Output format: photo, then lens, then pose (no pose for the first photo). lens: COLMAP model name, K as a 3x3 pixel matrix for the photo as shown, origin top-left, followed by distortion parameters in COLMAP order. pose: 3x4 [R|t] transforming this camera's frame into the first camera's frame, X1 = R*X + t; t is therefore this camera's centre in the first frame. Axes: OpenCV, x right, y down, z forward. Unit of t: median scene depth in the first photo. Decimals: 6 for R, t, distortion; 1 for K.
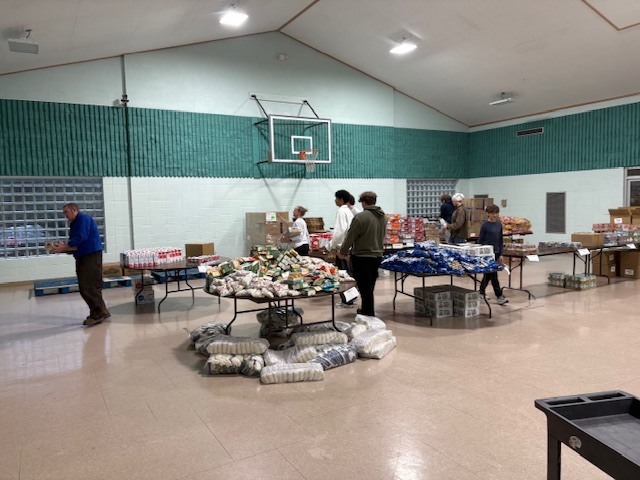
lens RADIAL K [[478.4, 0, 320.0], [0, 478.4, 240.0], [0, 0, 1]] dist [0.025480, -0.012247]
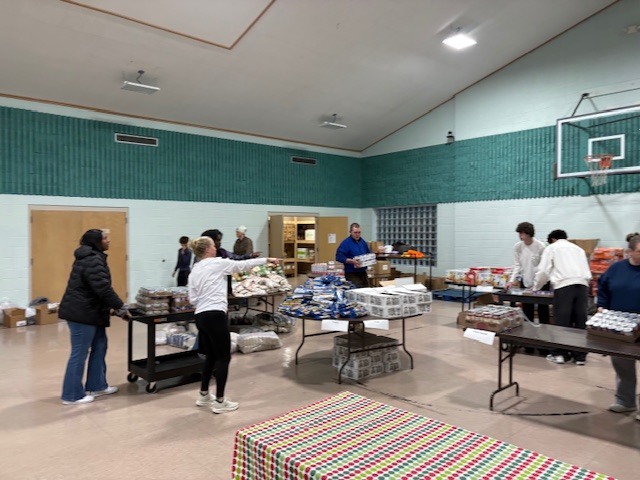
lens RADIAL K [[478.4, 0, 320.0], [0, 478.4, 240.0], [0, 0, 1]] dist [0.025480, -0.012247]
pose [[0.194380, 0.043194, -0.979975, 0.576889], [-0.072794, 0.996911, 0.029502, -0.047693], [0.978222, 0.065602, 0.196924, 0.418766]]
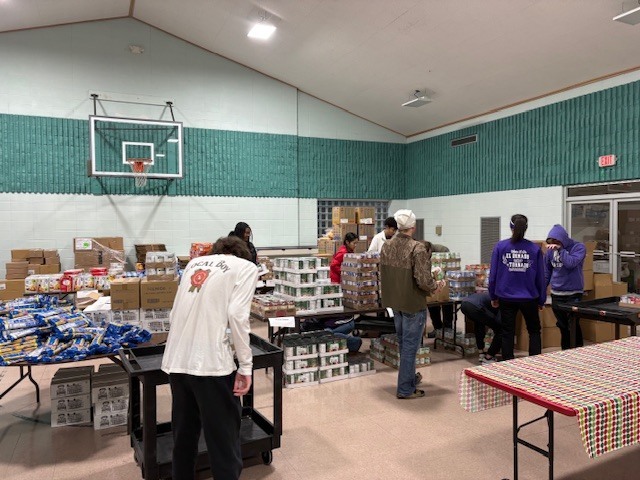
lens RADIAL K [[478.4, 0, 320.0], [0, 478.4, 240.0], [0, 0, 1]] dist [0.025480, -0.012247]
pose [[0.994678, 0.018877, -0.101288, 0.331695], [-0.023269, 0.998831, -0.042365, -0.026814], [0.100370, 0.044497, 0.993955, 0.230497]]
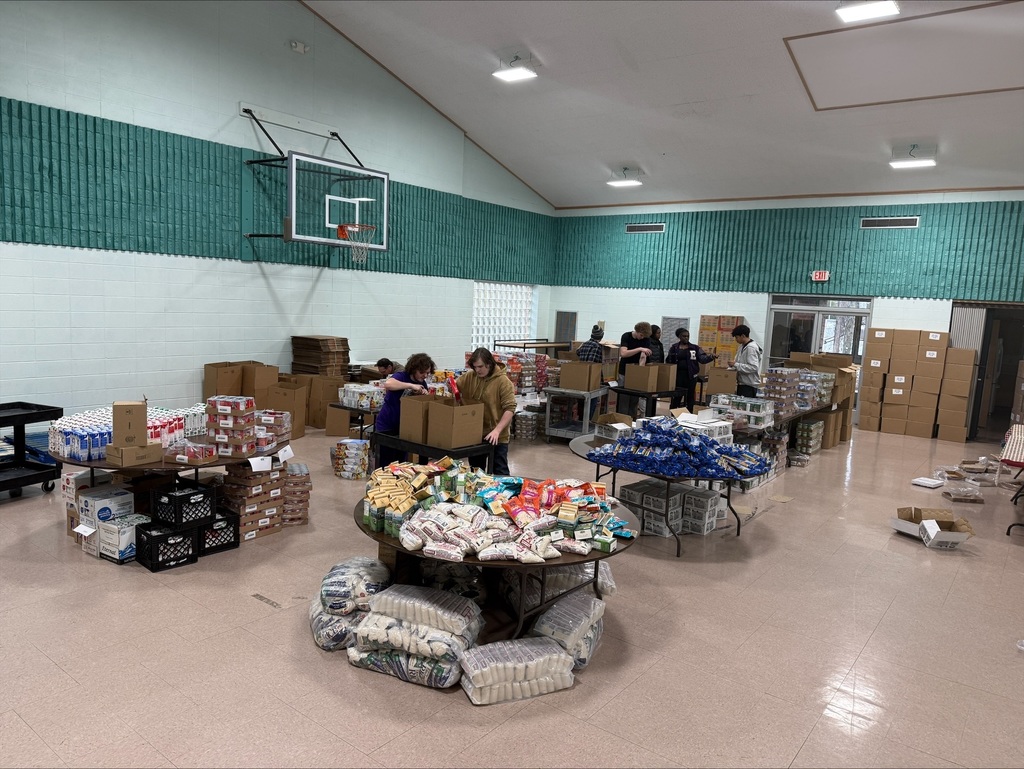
lens RADIAL K [[705.9, 0, 512.0], [0, 705.9, 384.5], [0, 0, 1]] dist [0.093403, -0.135496]
pose [[0.920312, 0.022908, 0.390513, -0.170270], [-0.044165, 0.997986, 0.045539, -0.039970], [-0.388683, -0.059157, 0.919470, 0.120692]]
